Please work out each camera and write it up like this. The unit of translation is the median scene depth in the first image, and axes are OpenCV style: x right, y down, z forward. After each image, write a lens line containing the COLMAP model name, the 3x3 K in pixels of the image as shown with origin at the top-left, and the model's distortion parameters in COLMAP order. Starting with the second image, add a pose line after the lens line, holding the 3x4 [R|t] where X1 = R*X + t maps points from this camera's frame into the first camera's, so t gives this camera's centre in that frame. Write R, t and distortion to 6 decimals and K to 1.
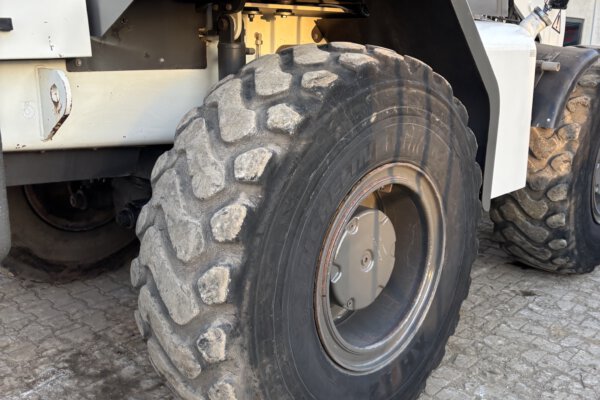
lens RADIAL K [[606.6, 0, 297.6], [0, 606.6, 185.9], [0, 0, 1]] dist [0.020279, 0.003836]
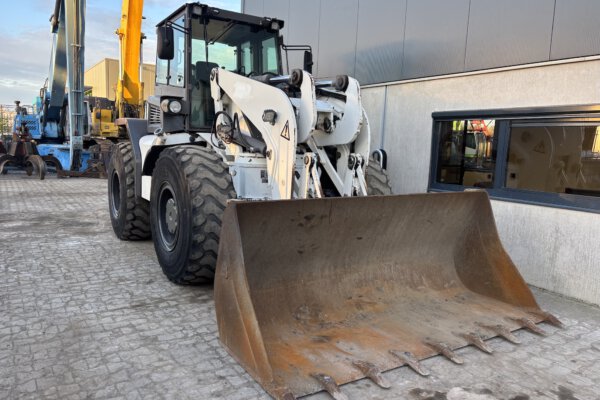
lens RADIAL K [[448.4, 0, 304.7], [0, 448.4, 201.7], [0, 0, 1]] dist [0.058619, -0.061803]
pose [[-0.218268, 0.099851, -0.970767, 2.546072], [-0.265872, 0.951038, 0.157601, -0.566316], [0.938974, 0.292499, -0.181033, 2.449855]]
